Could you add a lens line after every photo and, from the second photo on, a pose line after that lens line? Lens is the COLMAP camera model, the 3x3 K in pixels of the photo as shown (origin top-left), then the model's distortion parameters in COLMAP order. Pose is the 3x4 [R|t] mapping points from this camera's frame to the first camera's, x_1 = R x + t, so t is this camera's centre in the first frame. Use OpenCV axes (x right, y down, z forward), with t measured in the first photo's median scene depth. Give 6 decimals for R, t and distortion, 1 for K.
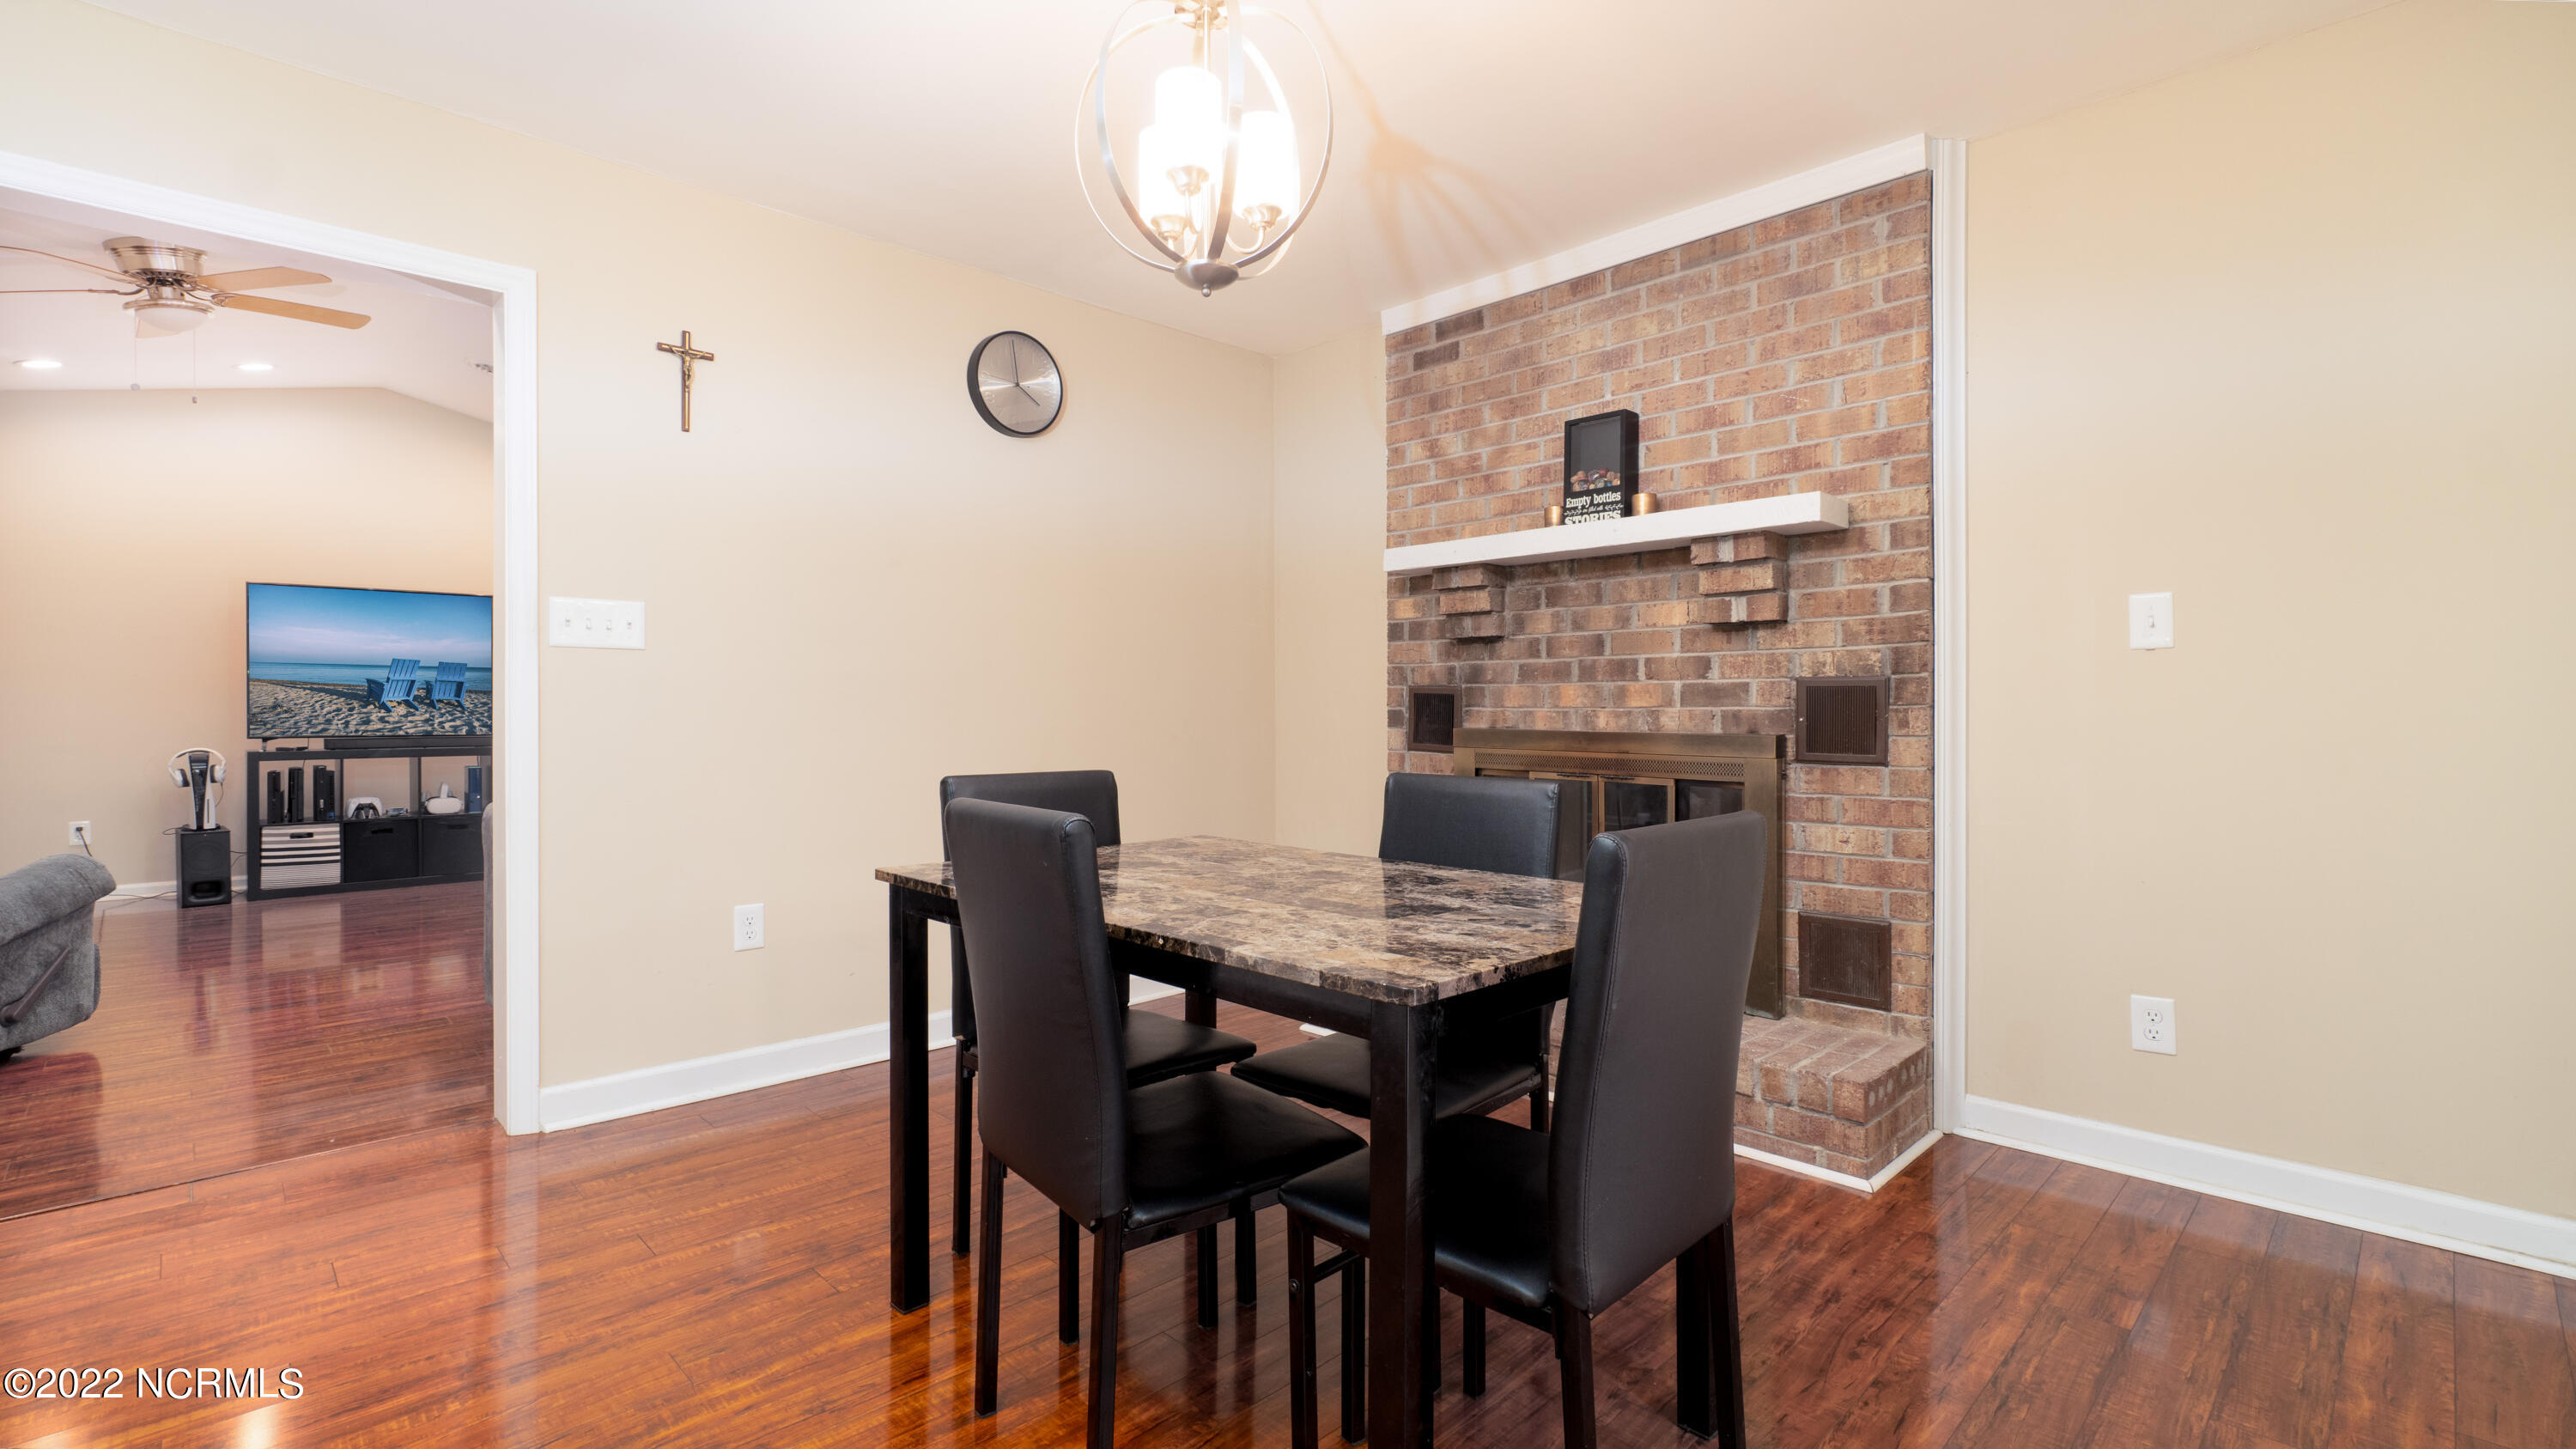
lens RADIAL K [[1098.6, 0, 1274.9], [0, 1098.6, 725.7], [0, 0, 1]] dist [0.000277, 0.000223]
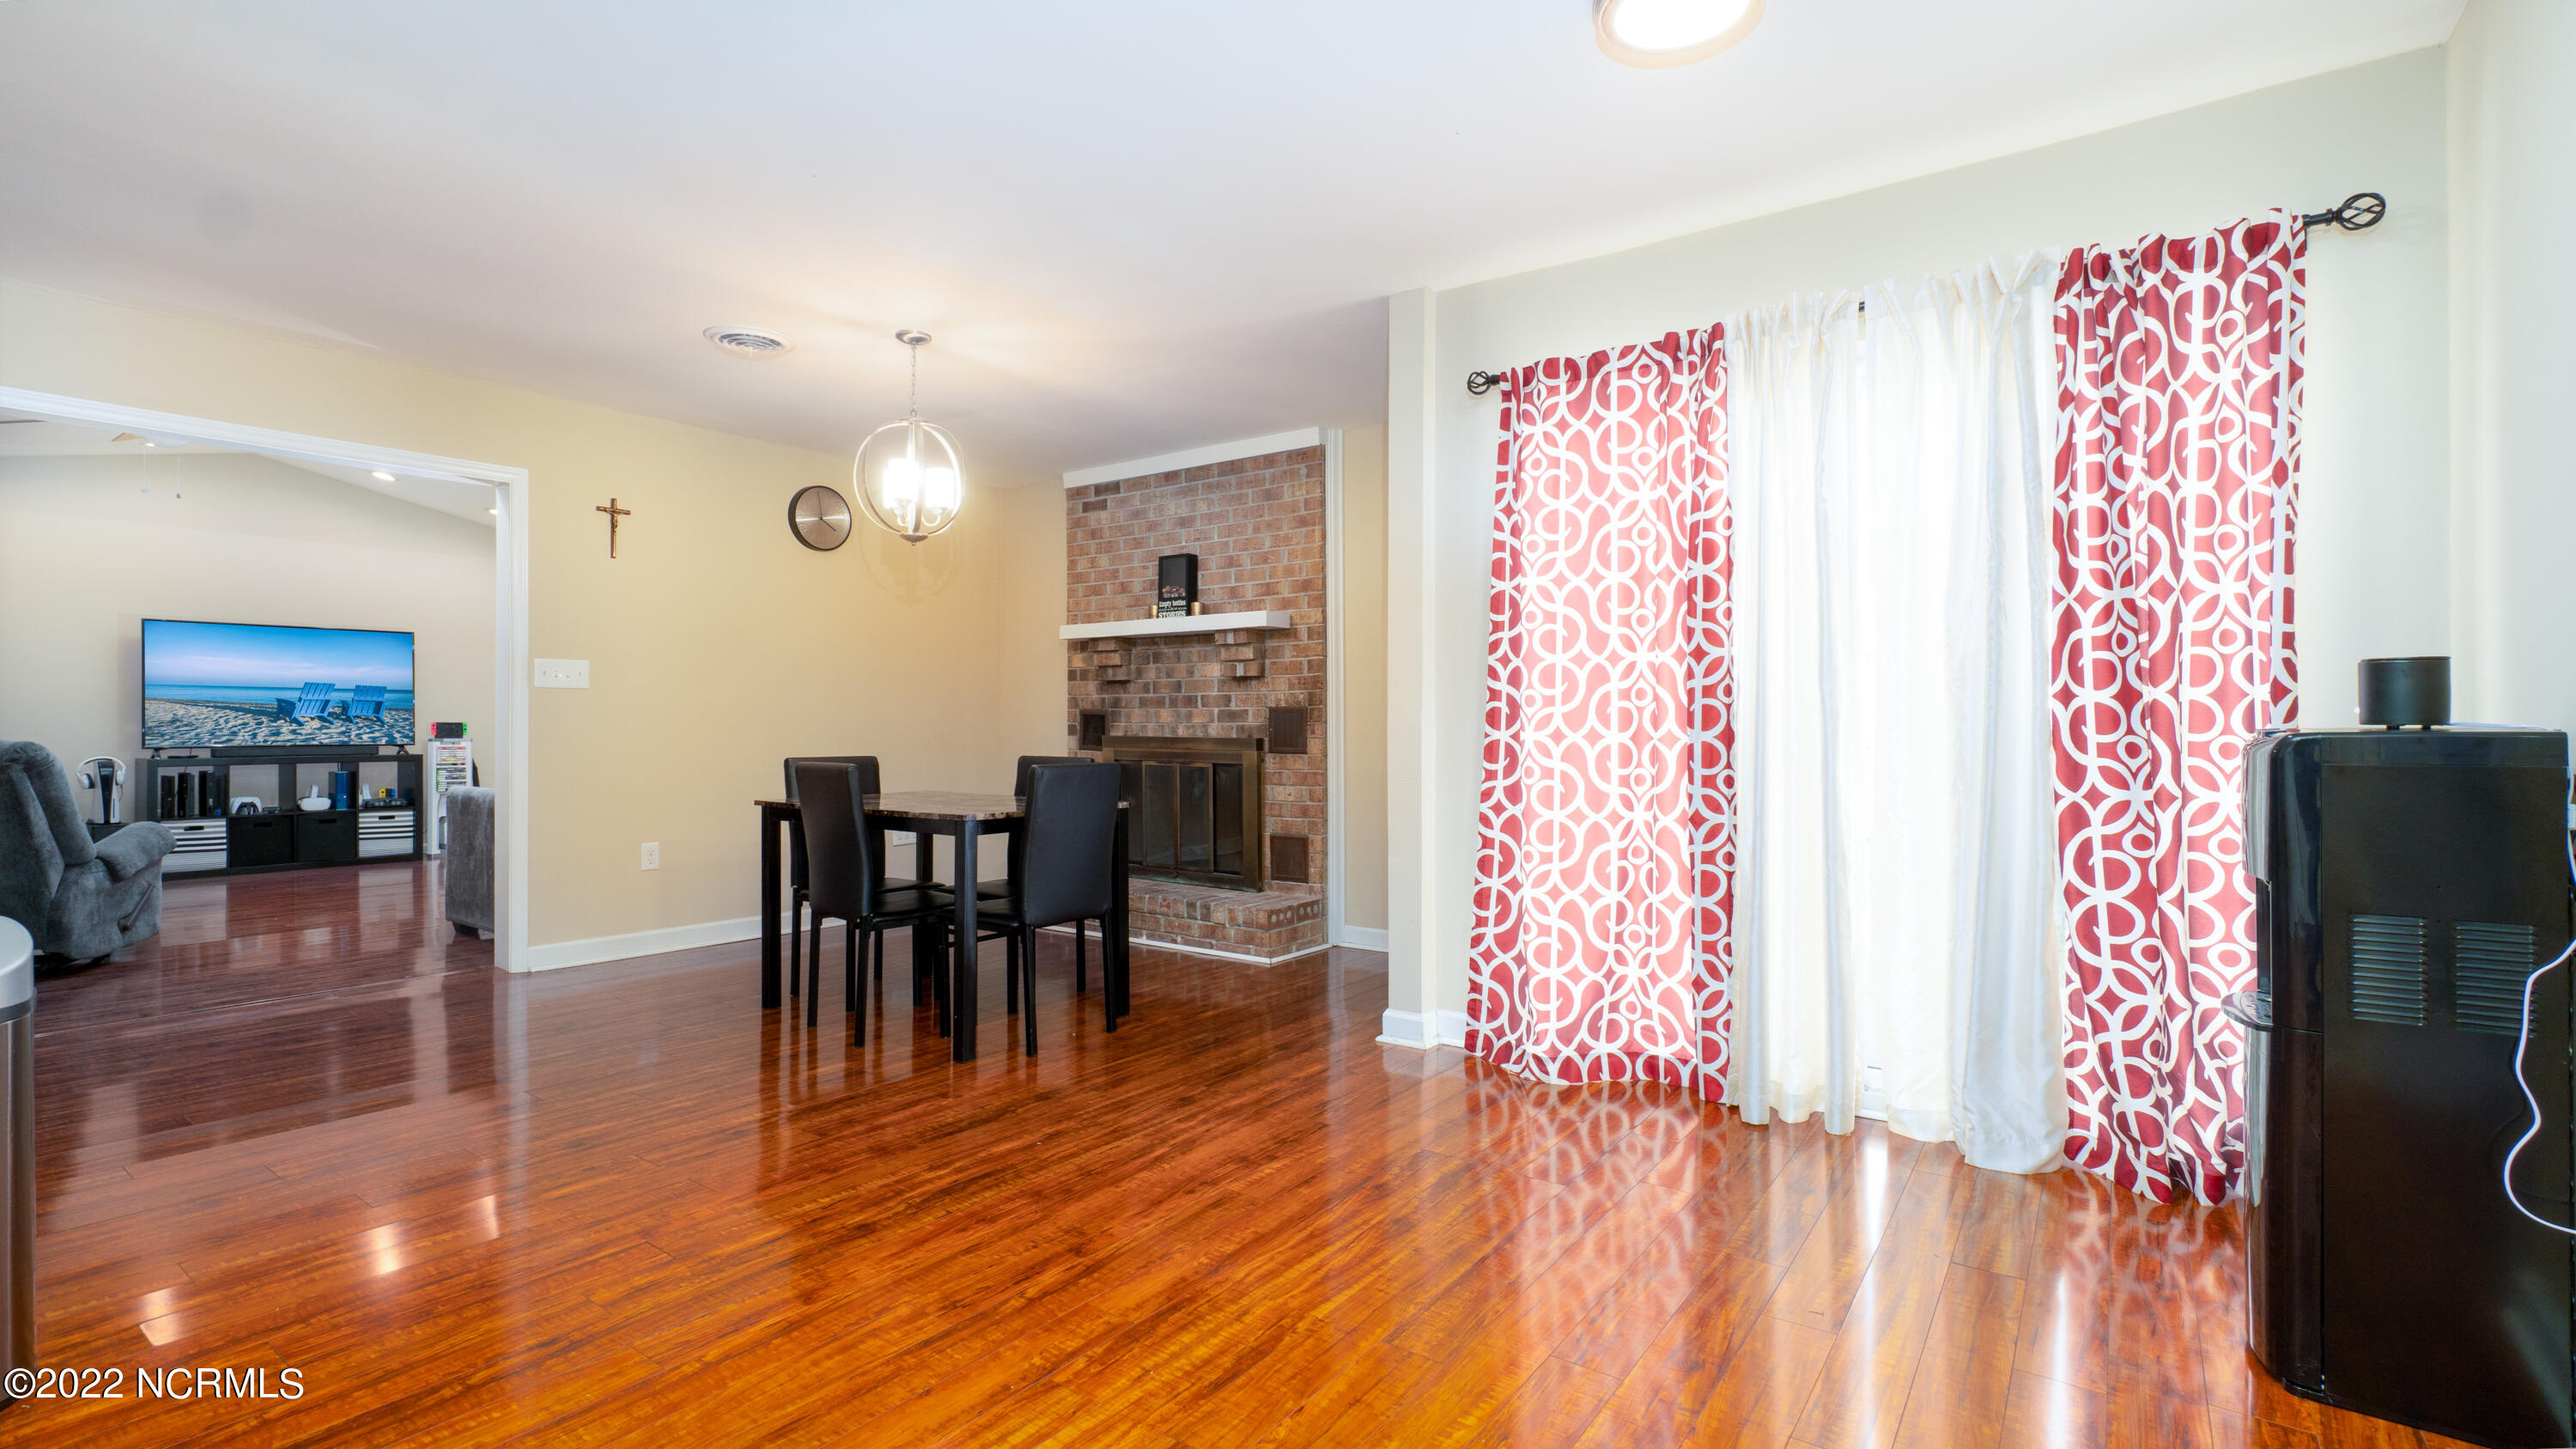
lens RADIAL K [[1098.6, 0, 1274.9], [0, 1098.6, 725.7], [0, 0, 1]] dist [0.000277, 0.000223]
pose [[0.985726, -0.000531, 0.168356, 0.153900], [0.002476, 0.999933, -0.011341, 0.007520], [-0.168339, 0.011596, 0.985661, -0.723147]]
